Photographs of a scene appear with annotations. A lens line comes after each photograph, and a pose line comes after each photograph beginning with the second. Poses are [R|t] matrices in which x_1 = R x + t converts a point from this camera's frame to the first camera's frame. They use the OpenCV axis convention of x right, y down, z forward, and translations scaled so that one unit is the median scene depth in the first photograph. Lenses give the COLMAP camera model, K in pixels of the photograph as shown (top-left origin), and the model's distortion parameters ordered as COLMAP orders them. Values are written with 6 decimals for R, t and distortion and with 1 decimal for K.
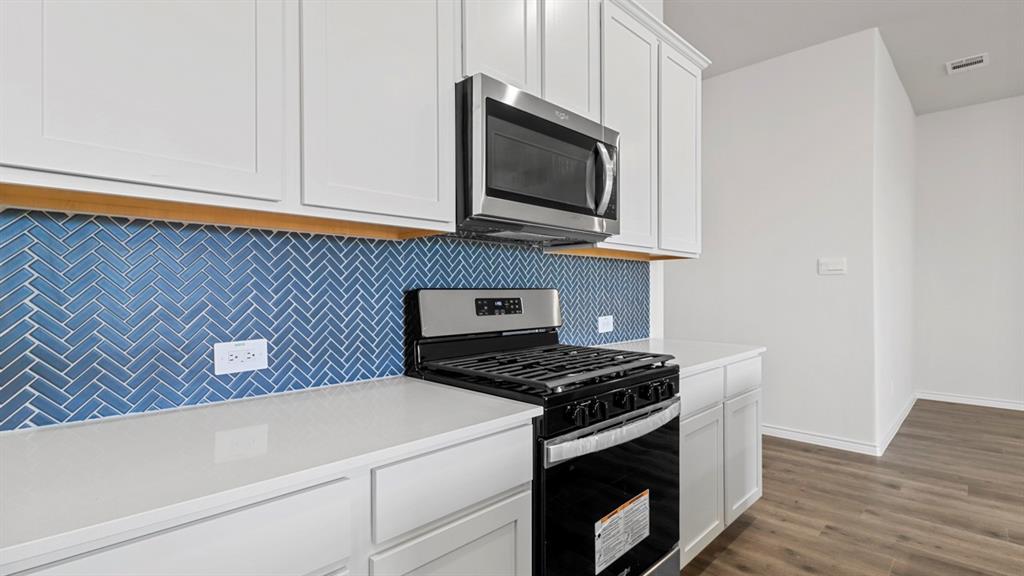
lens RADIAL K [[481.2, 0, 501.7], [0, 481.2, 294.2], [0, 0, 1]] dist [0.004289, -0.002141]
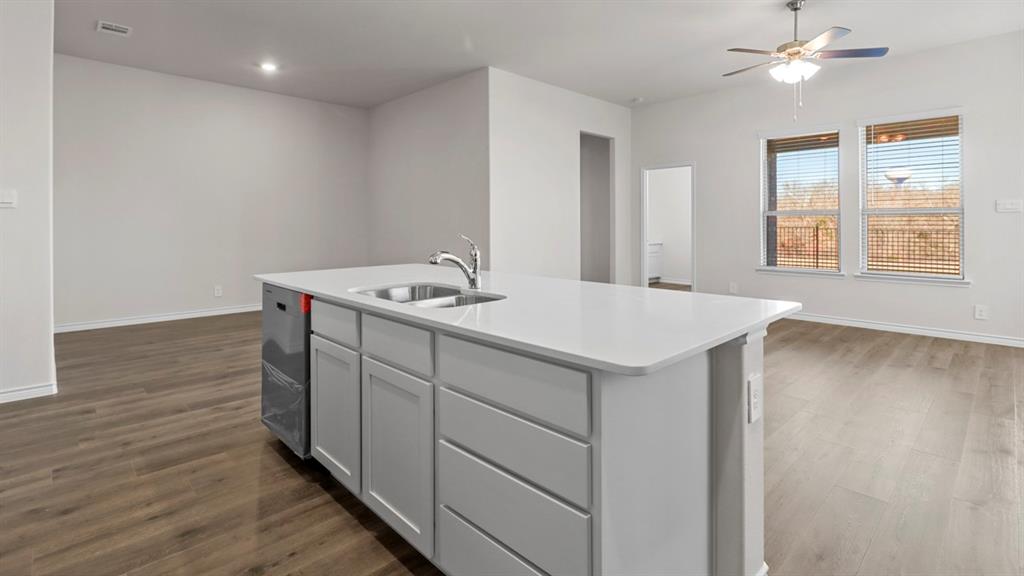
lens RADIAL K [[481.2, 0, 505.7], [0, 481.2, 224.7], [0, 0, 1]] dist [0.004289, -0.002141]
pose [[0.022357, 0.004238, 0.999741, -0.334810], [0.006010, 0.999972, -0.004374, -0.001092], [-0.999732, 0.006107, 0.022331, 0.090753]]
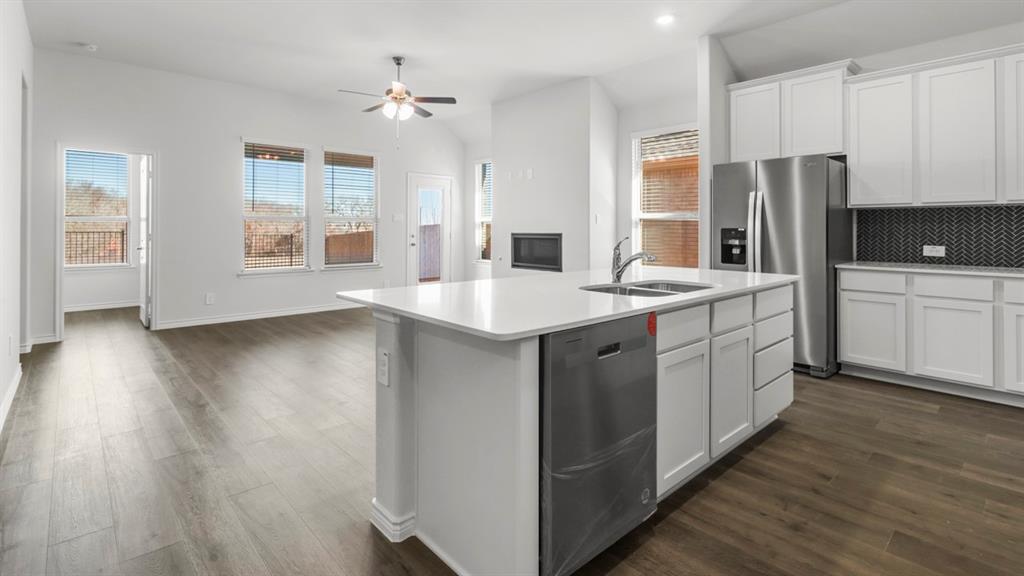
lens RADIAL K [[481.2, 0, 507.0], [0, 481.2, 224.9], [0, 0, 1]] dist [0.004289, -0.002141]
pose [[-0.998779, 0.003715, 0.049254, 1.036823], [0.003534, 0.999987, -0.003762, -0.013192], [-0.049267, -0.003583, -0.998779, 1.556687]]
